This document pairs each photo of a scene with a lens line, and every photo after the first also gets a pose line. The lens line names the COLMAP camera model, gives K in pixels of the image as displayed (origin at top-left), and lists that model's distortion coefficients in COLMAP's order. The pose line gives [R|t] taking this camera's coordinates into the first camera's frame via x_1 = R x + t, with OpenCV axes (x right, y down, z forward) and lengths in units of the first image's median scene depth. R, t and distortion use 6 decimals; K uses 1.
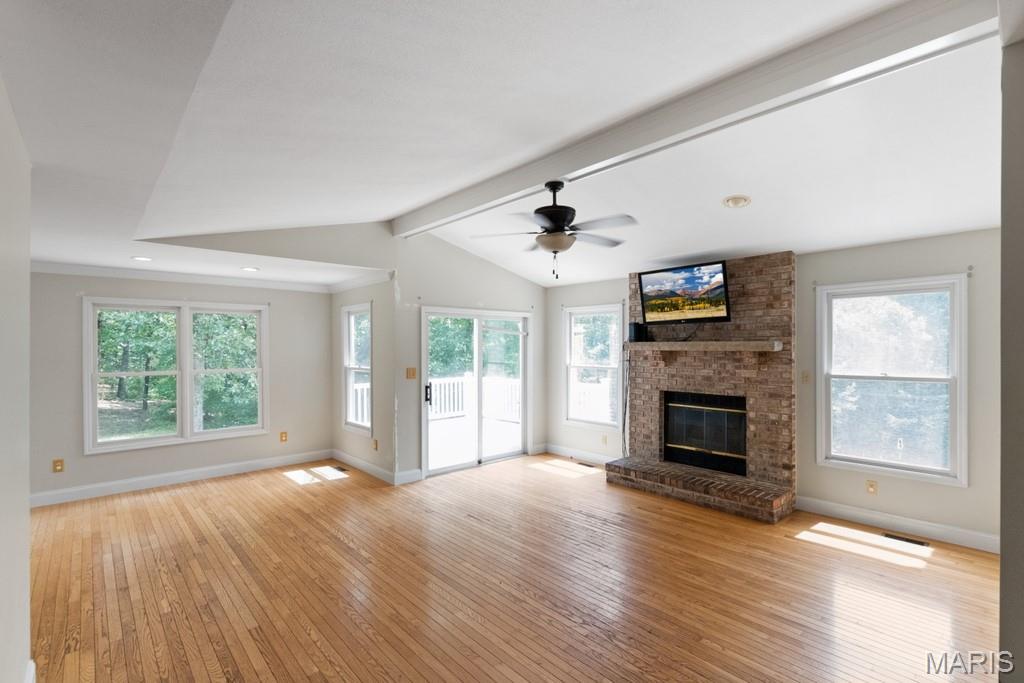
lens RADIAL K [[473.5, 0, 514.7], [0, 473.5, 353.2], [0, 0, 1]] dist [0.001319, -0.000899]
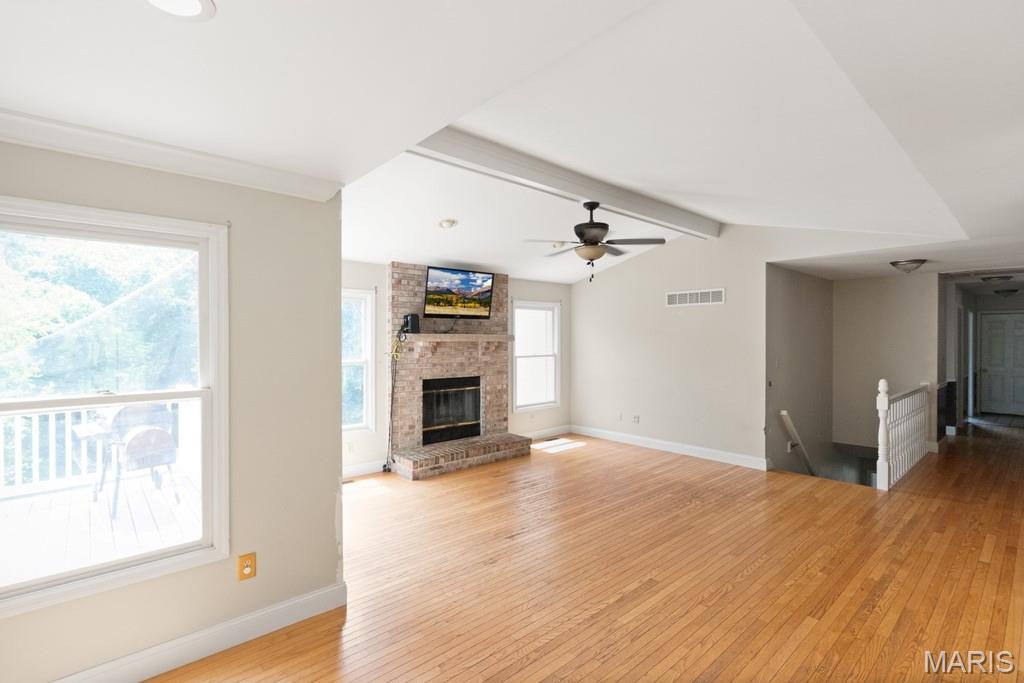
lens RADIAL K [[483.2, 0, 512.0], [0, 483.2, 341.5], [0, 0, 1]] dist [-0.000066, -0.000448]
pose [[-0.002591, -0.001153, 0.999996, -0.850982], [0.015391, 0.999881, 0.001192, -0.004990], [-0.999878, 0.015394, -0.002573, 0.886545]]
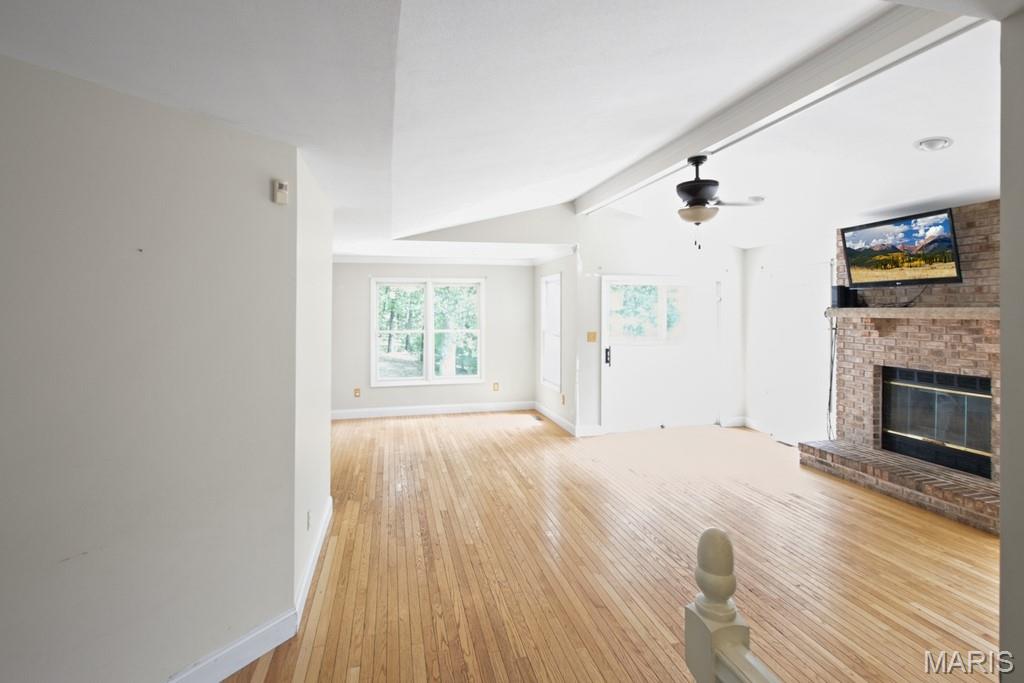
lens RADIAL K [[493.3, 0, 490.9], [0, 493.3, 314.4], [0, 0, 1]] dist [-0.001075, -0.001161]
pose [[0.862081, 0.003997, -0.506756, 0.178576], [-0.005849, 0.999981, -0.002063, -0.006672], [0.506738, 0.004743, 0.862087, -0.119053]]
